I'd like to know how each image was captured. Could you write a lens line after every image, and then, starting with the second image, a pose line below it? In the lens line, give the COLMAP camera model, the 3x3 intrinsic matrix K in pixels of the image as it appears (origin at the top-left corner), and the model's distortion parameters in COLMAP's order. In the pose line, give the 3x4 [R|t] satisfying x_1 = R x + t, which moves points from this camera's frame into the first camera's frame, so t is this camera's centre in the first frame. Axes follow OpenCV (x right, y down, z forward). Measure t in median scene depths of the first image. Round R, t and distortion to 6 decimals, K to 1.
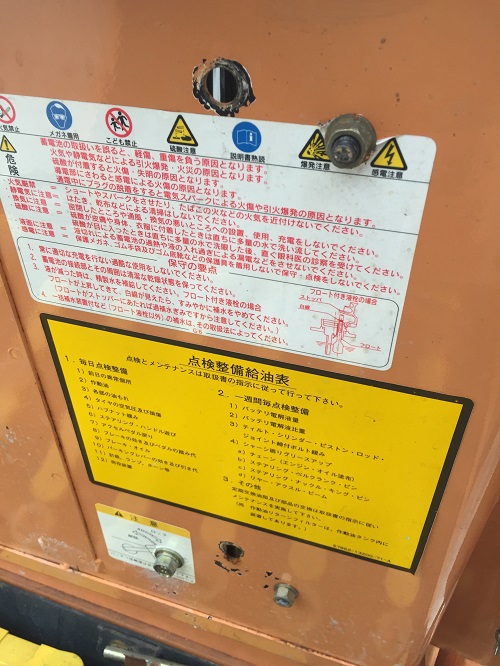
lens RADIAL K [[576.1, 0, 252.3], [0, 576.1, 340.7], [0, 0, 1]] dist [0.089180, -0.123995]
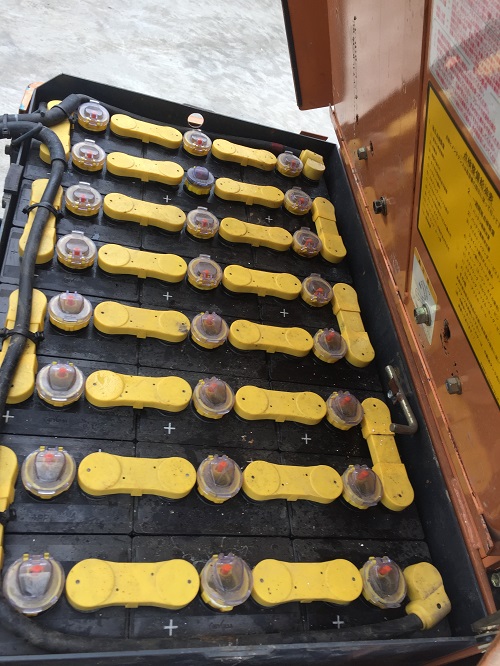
lens RADIAL K [[576.1, 0, 252.3], [0, 576.1, 340.7], [0, 0, 1]] dist [0.089180, -0.123995]
pose [[0.415943, 0.674095, -0.610399, 0.840593], [-0.458501, 0.735112, 0.499387, -0.105509], [0.785346, 0.072152, 0.614838, -0.201772]]
